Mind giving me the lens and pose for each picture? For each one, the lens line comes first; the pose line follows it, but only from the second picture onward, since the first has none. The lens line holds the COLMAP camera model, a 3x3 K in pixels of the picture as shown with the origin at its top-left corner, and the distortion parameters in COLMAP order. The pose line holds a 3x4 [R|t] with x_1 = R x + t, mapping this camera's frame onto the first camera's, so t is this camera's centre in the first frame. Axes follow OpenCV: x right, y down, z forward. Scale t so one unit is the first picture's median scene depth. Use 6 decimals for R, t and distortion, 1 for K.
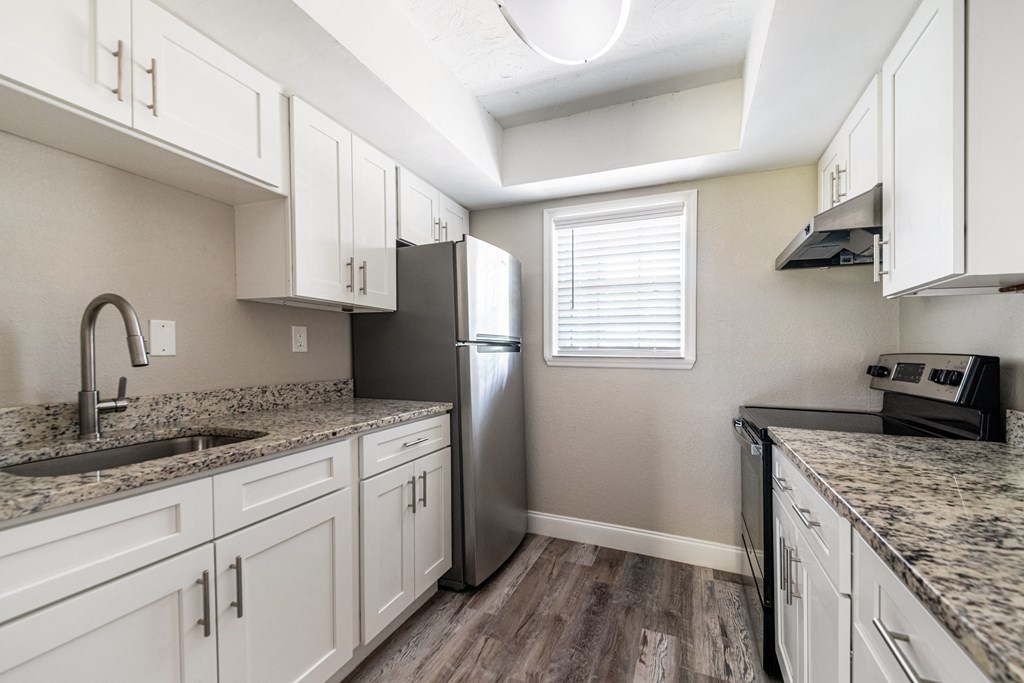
lens RADIAL K [[439.0, 0, 515.1], [0, 439.0, 350.4], [0, 0, 1]] dist [0.038881, -0.020811]
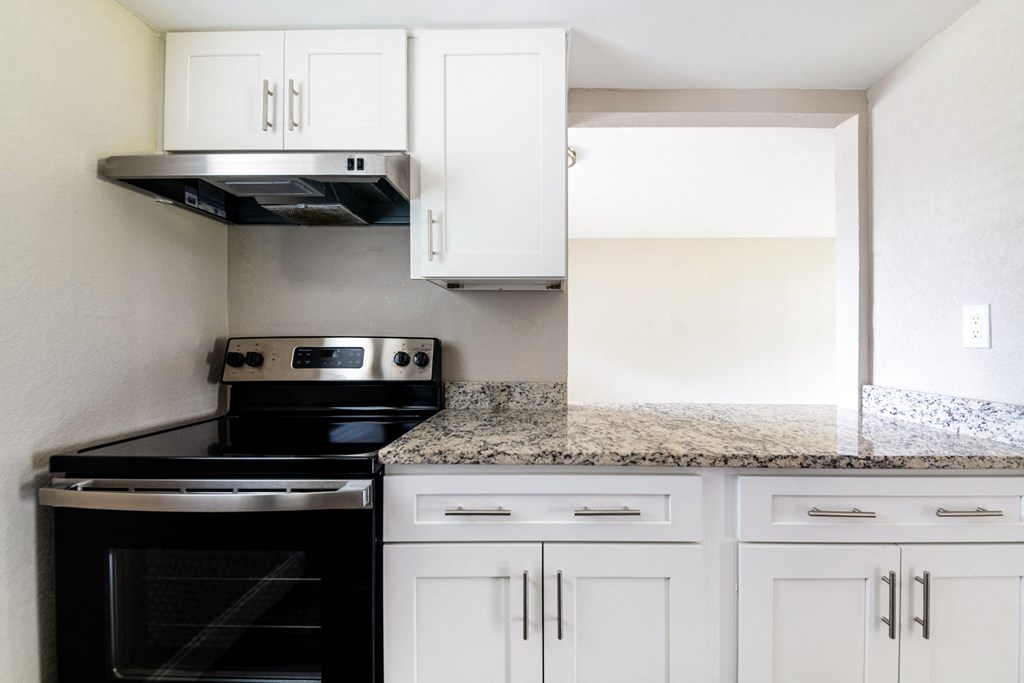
lens RADIAL K [[420.9, 0, 512.0], [0, 420.9, 341.5], [0, 0, 1]] dist [0.015825, -0.011732]
pose [[-0.358153, -0.005707, 0.933645, -0.052761], [-0.008463, 0.999960, 0.002865, 0.010902], [-0.933624, -0.006875, -0.358187, 0.946972]]
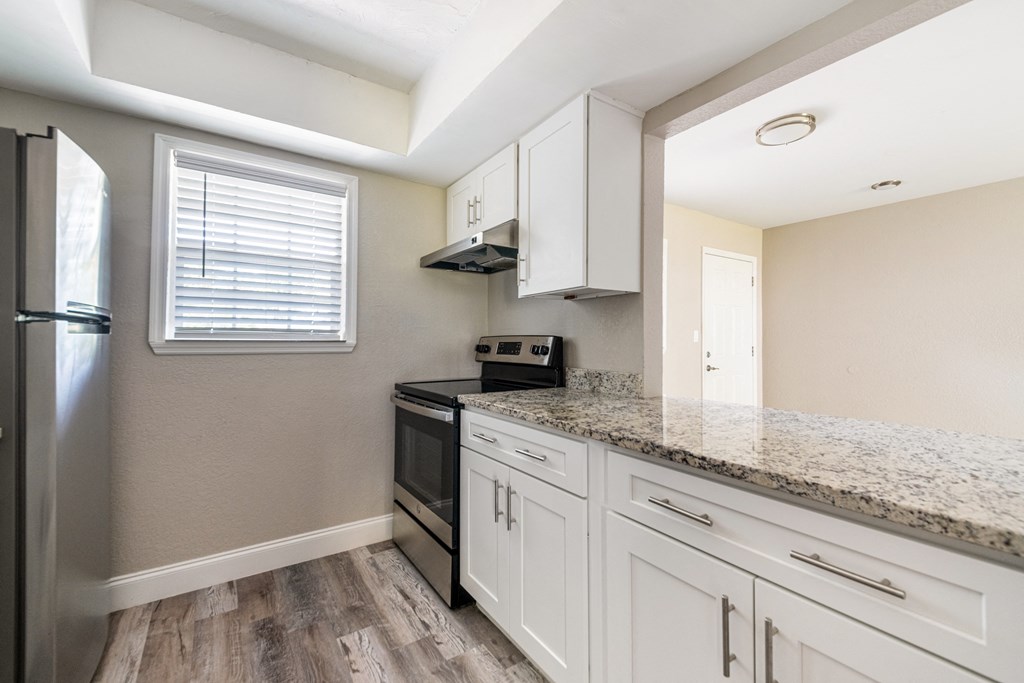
lens RADIAL K [[421.9, 0, 513.0], [0, 421.9, 325.4], [0, 0, 1]] dist [0.081162, -0.033802]
pose [[0.557590, 0.025847, 0.829714, -0.277513], [-0.000904, 0.999533, -0.030530, 0.014940], [-0.830116, 0.016273, 0.557353, 0.200280]]
